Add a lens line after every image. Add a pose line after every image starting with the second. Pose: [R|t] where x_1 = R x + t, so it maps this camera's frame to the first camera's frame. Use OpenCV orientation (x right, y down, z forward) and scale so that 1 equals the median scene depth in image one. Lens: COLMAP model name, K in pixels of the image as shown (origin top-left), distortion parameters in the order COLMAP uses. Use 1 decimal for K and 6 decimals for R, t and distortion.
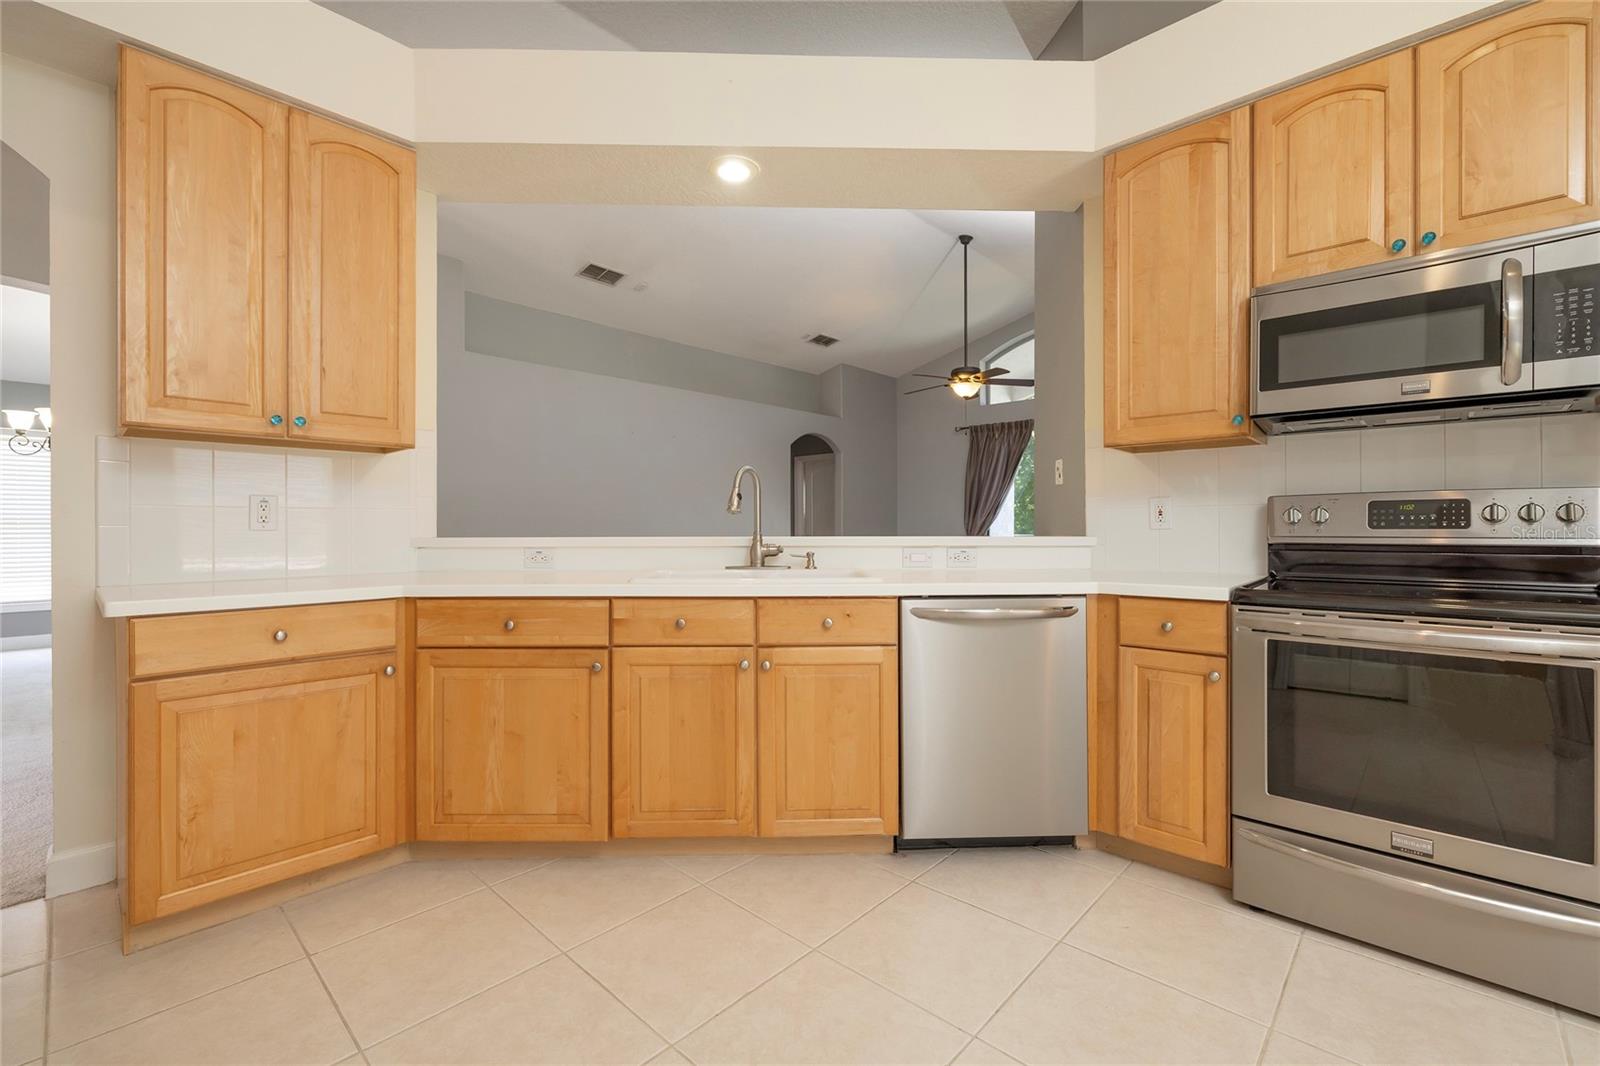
lens RADIAL K [[669.8, 0, 786.2], [0, 669.8, 529.3], [0, 0, 1]] dist [-0.001166, 0.000020]
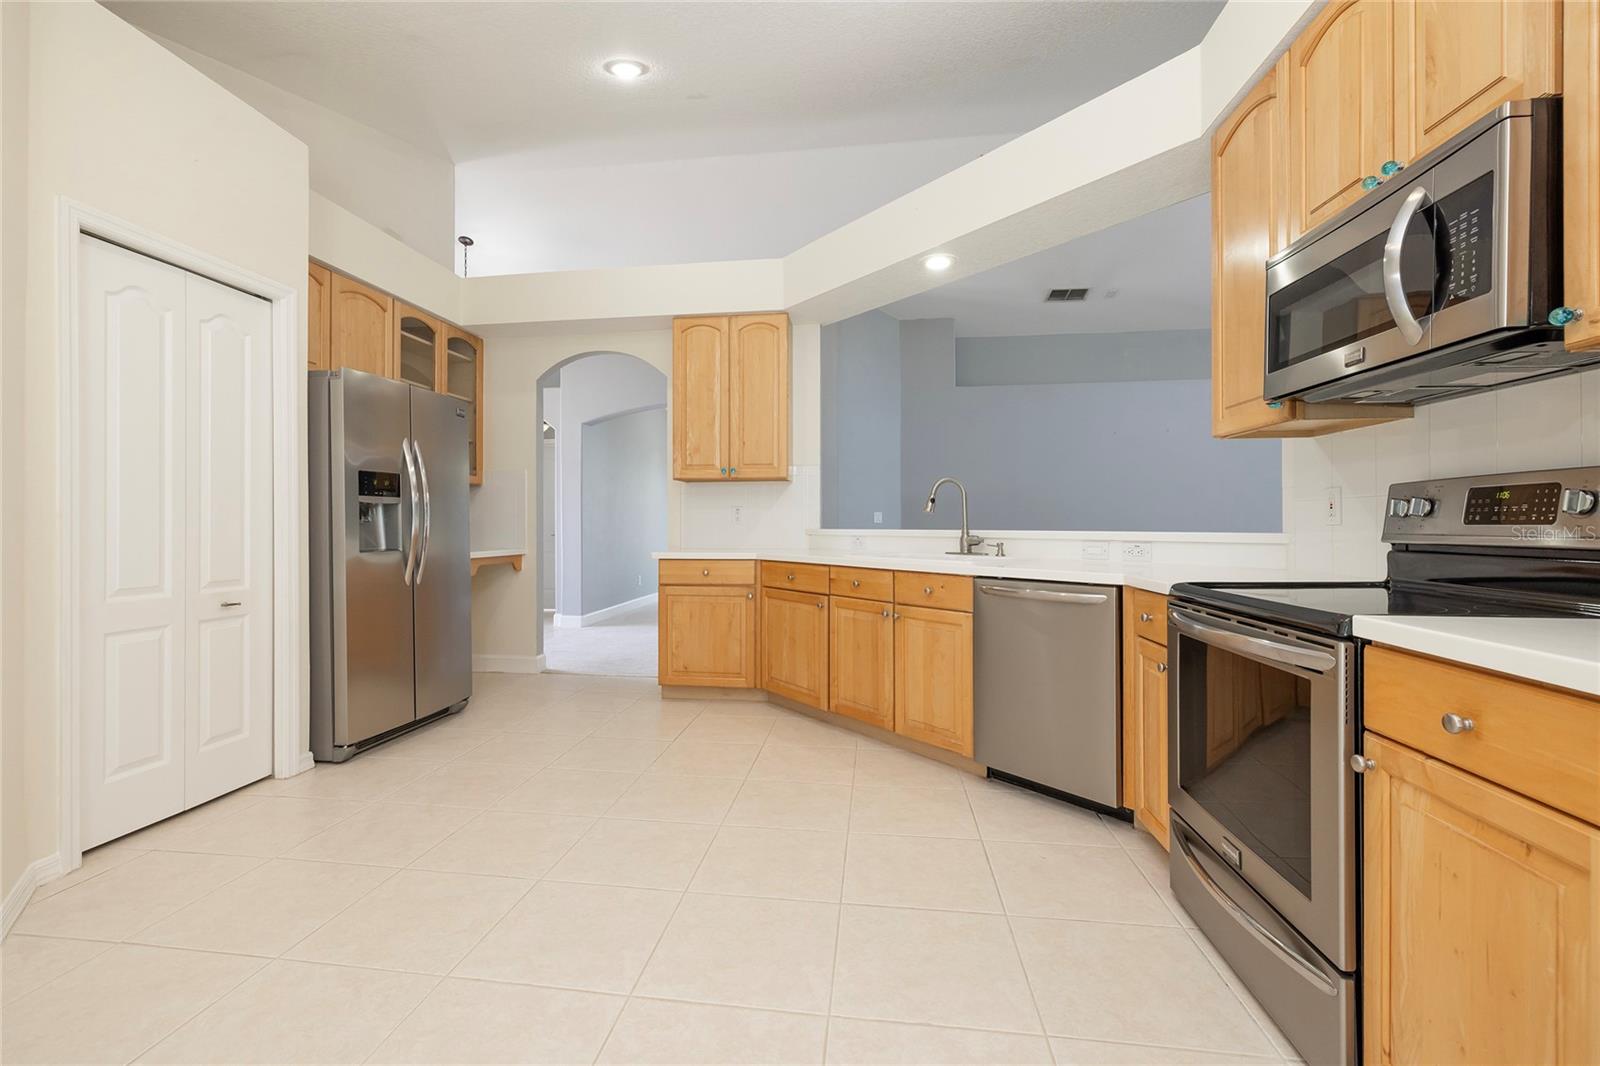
lens RADIAL K [[669.8, 0, 800.7], [0, 669.8, 522.6], [0, 0, 1]] dist [-0.001166, 0.000020]
pose [[0.603659, -0.000564, -0.797242, 1.011659], [-0.002267, 0.999994, -0.002423, 0.000691], [0.797239, 0.003270, 0.603655, -0.057434]]
